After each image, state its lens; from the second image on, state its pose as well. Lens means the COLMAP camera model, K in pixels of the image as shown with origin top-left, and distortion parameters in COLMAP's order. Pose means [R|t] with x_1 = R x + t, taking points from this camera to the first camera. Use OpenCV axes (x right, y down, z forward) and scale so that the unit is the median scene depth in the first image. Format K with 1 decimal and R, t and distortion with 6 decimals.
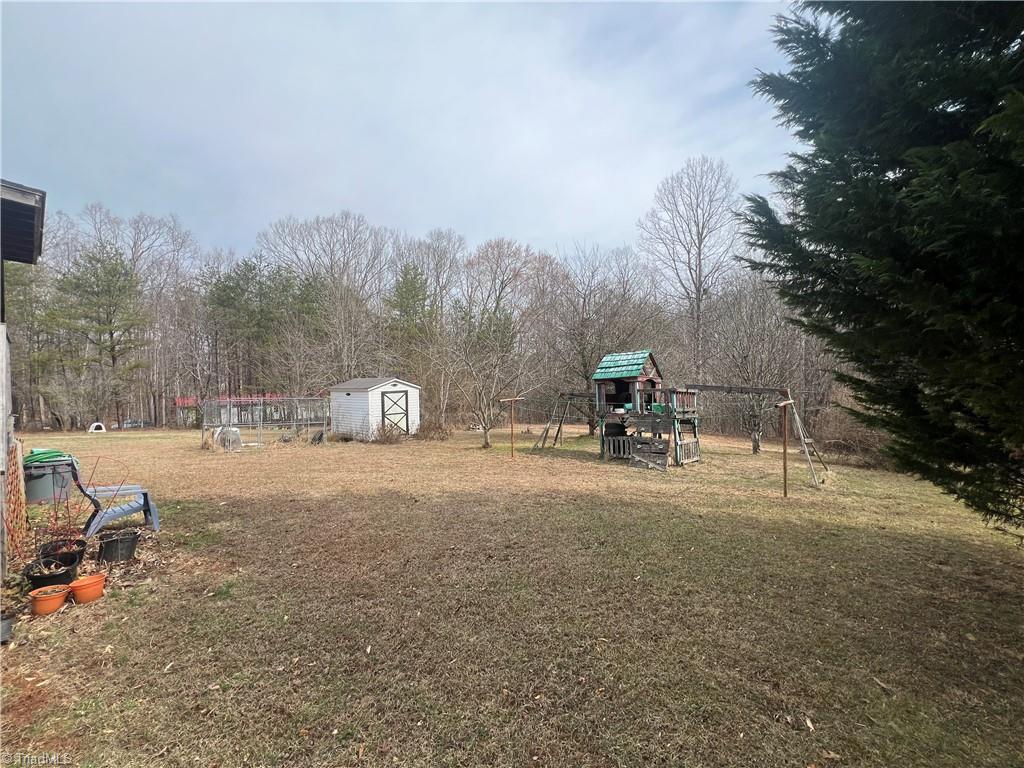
lens RADIAL K [[411.0, 0, 508.3], [0, 411.0, 382.4], [0, 0, 1]] dist [-0.002217, -0.000311]
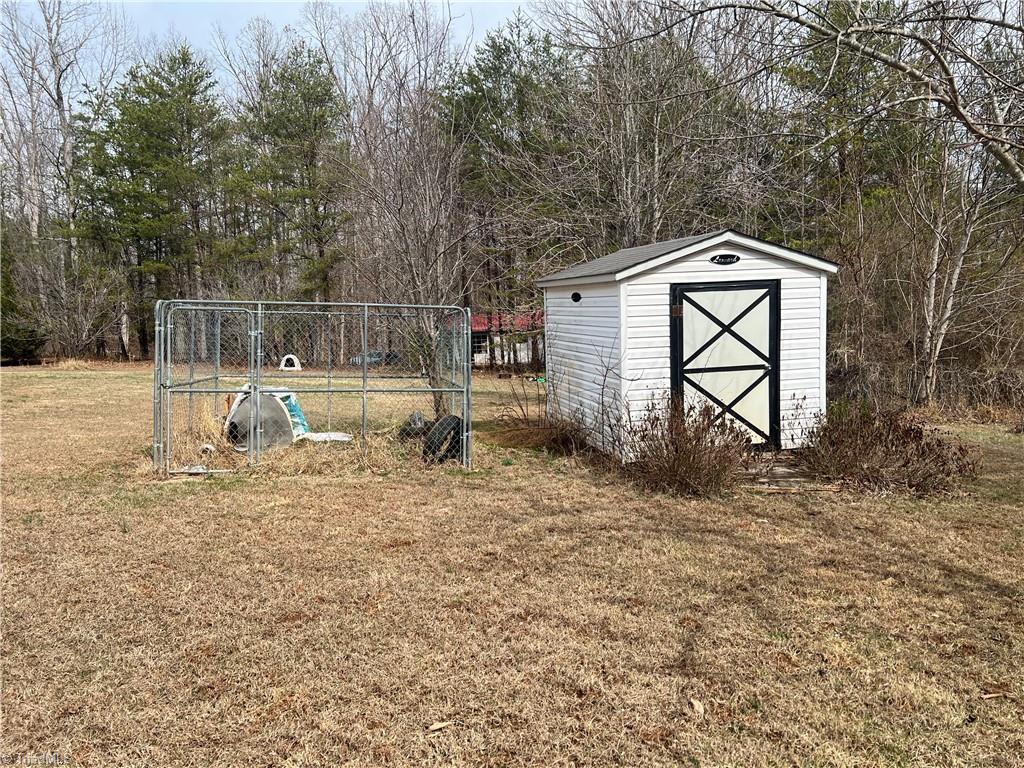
lens RADIAL K [[767.8, 0, 513.7], [0, 767.8, 393.0], [0, 0, 1]] dist [0.056012, -0.071087]
pose [[0.794168, 0.067398, -0.603949, -0.088865], [0.010227, 0.992208, 0.124174, 0.030989], [0.607612, -0.104792, 0.787290, 0.566245]]
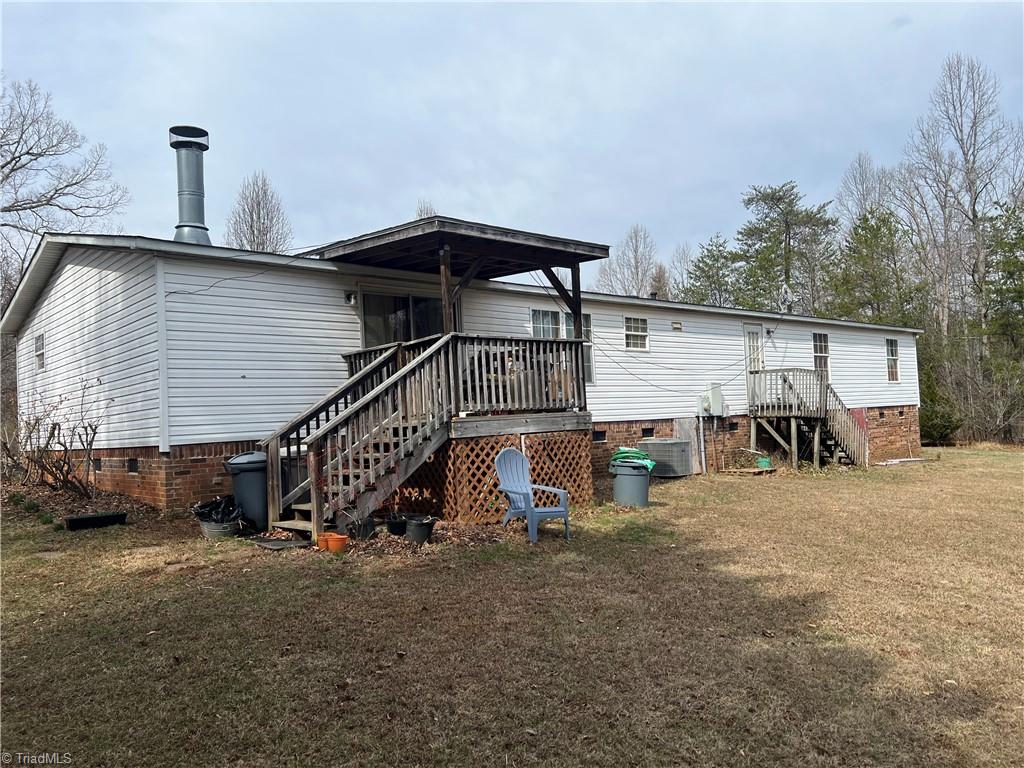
lens RADIAL K [[767.8, 0, 513.7], [0, 767.8, 393.0], [0, 0, 1]] dist [0.056012, -0.071087]
pose [[-0.121949, -0.015351, -0.992418, 0.248400], [0.043882, 0.998819, -0.020842, 0.022910], [0.991566, -0.046091, -0.121131, 0.358269]]
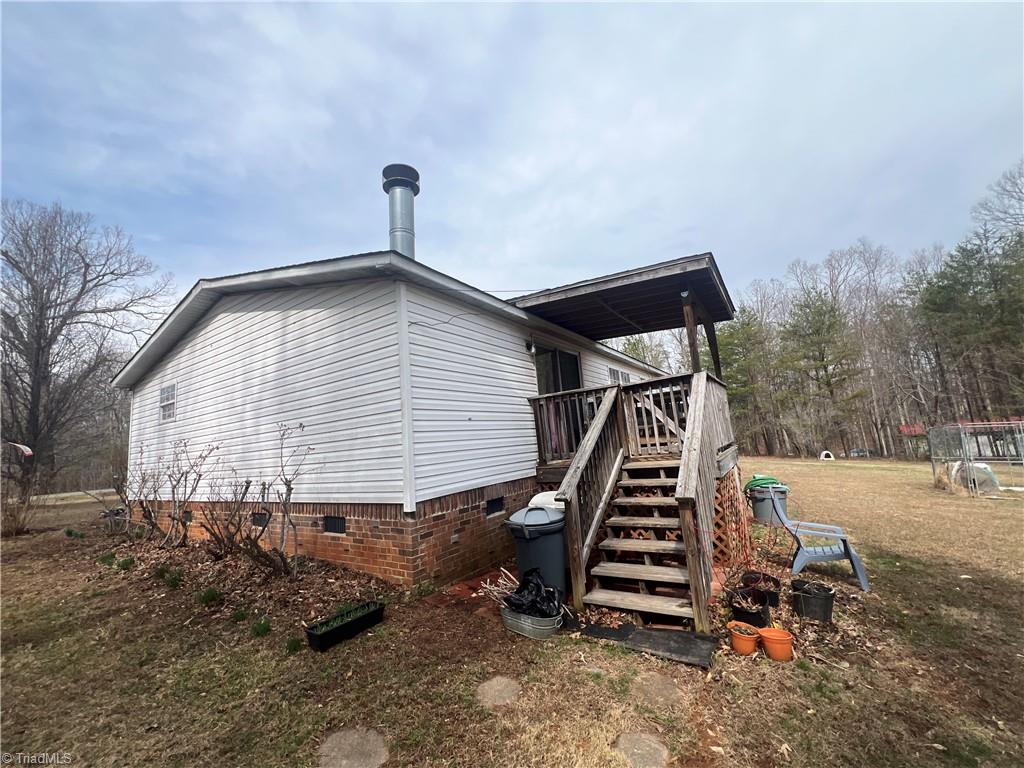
lens RADIAL K [[411.0, 0, 508.3], [0, 411.0, 382.4], [0, 0, 1]] dist [-0.002217, -0.000311]
pose [[0.124111, -0.139387, -0.982429, -0.026222], [0.070644, 0.988813, -0.131368, 0.003064], [0.989750, -0.053098, 0.132570, 0.062509]]
